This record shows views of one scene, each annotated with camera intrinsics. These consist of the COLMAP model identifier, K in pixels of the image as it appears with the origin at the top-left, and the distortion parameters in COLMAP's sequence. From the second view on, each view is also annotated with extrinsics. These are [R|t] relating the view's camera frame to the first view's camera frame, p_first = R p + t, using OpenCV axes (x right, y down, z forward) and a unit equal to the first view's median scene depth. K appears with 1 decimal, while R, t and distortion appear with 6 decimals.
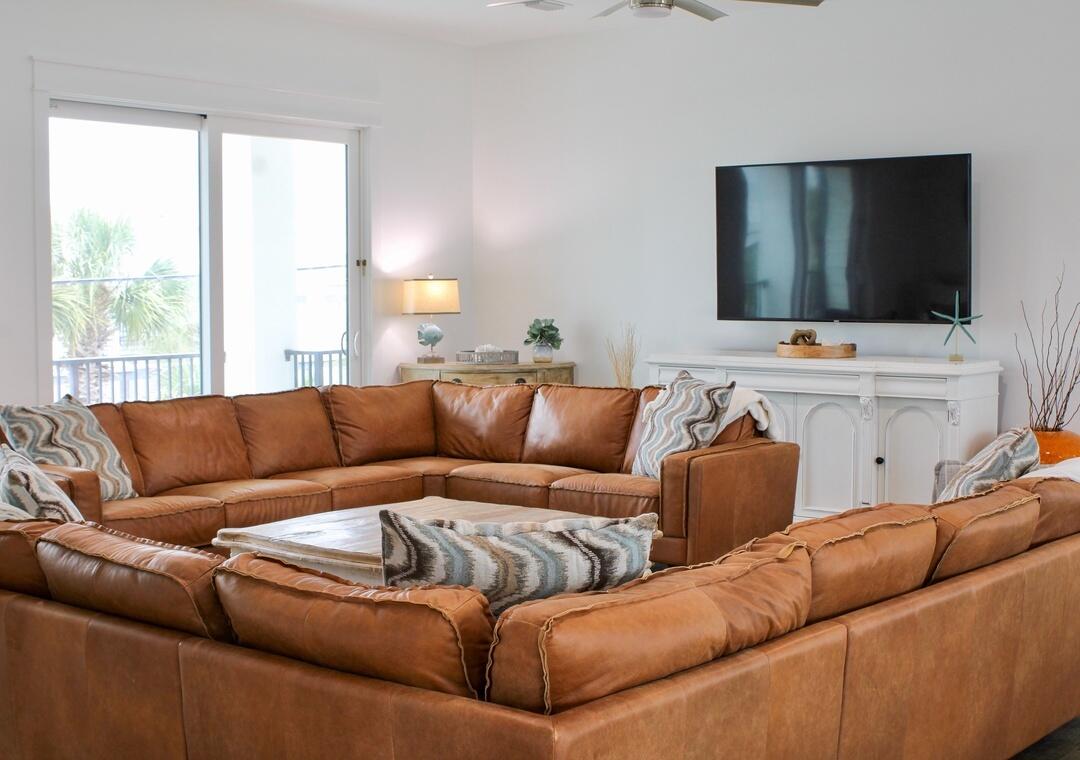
lens RADIAL K [[1532.8, 0, 540.0], [0, 1532.8, 380.0], [0, 0, 1]] dist [-0.034131, -0.035821]
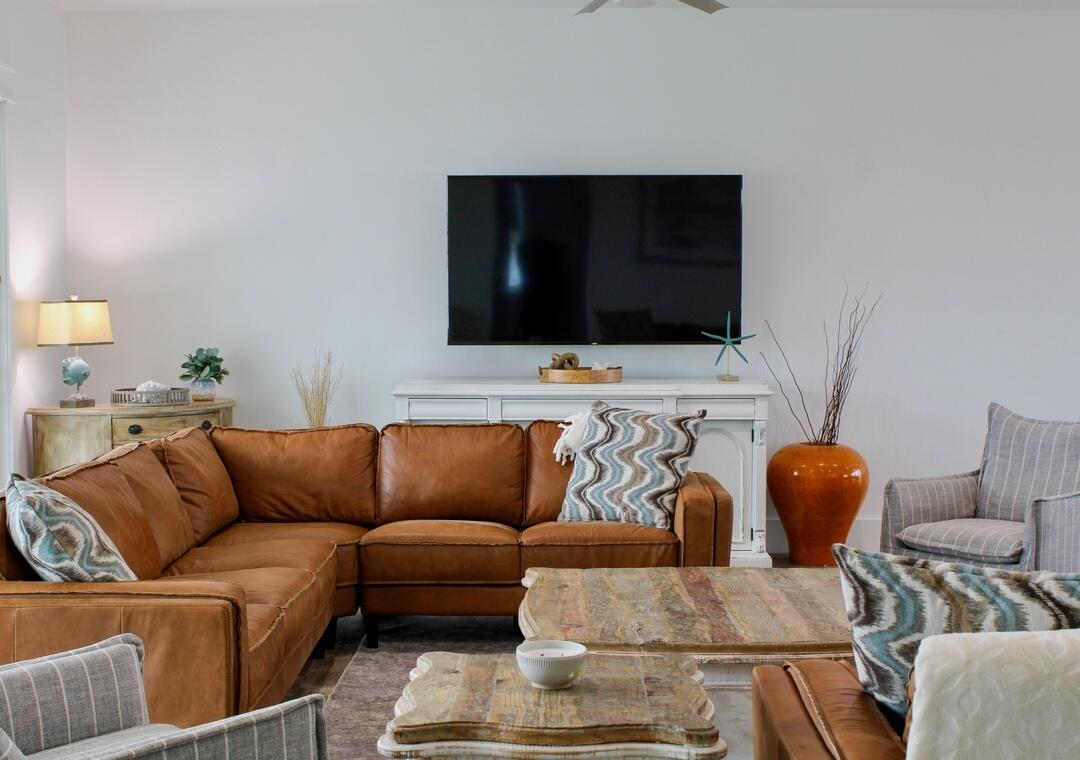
lens RADIAL K [[1532.8, 0, 540.0], [0, 1532.8, 380.0], [0, 0, 1]] dist [-0.034131, -0.035821]
pose [[0.792144, -0.033265, 0.609427, -0.481843], [0.042193, 0.999109, -0.000308, -0.019765], [-0.608875, 0.025957, 0.792842, 0.304177]]
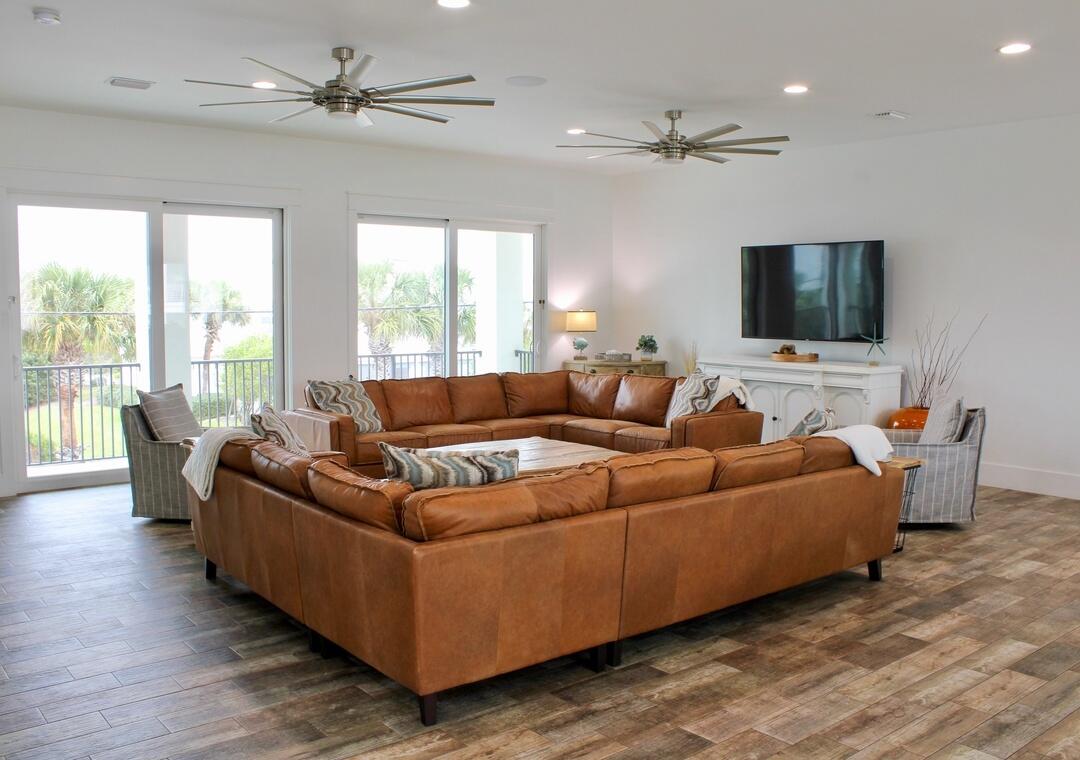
lens RADIAL K [[940.4, 0, 540.0], [0, 940.4, 380.0], [0, 0, 1]] dist [-0.138433, -0.000714]
pose [[0.978225, 0.021866, -0.206390, 0.137085], [-0.018822, 0.999683, 0.016701, -0.007117], [0.206690, -0.012452, 0.978327, -0.059968]]
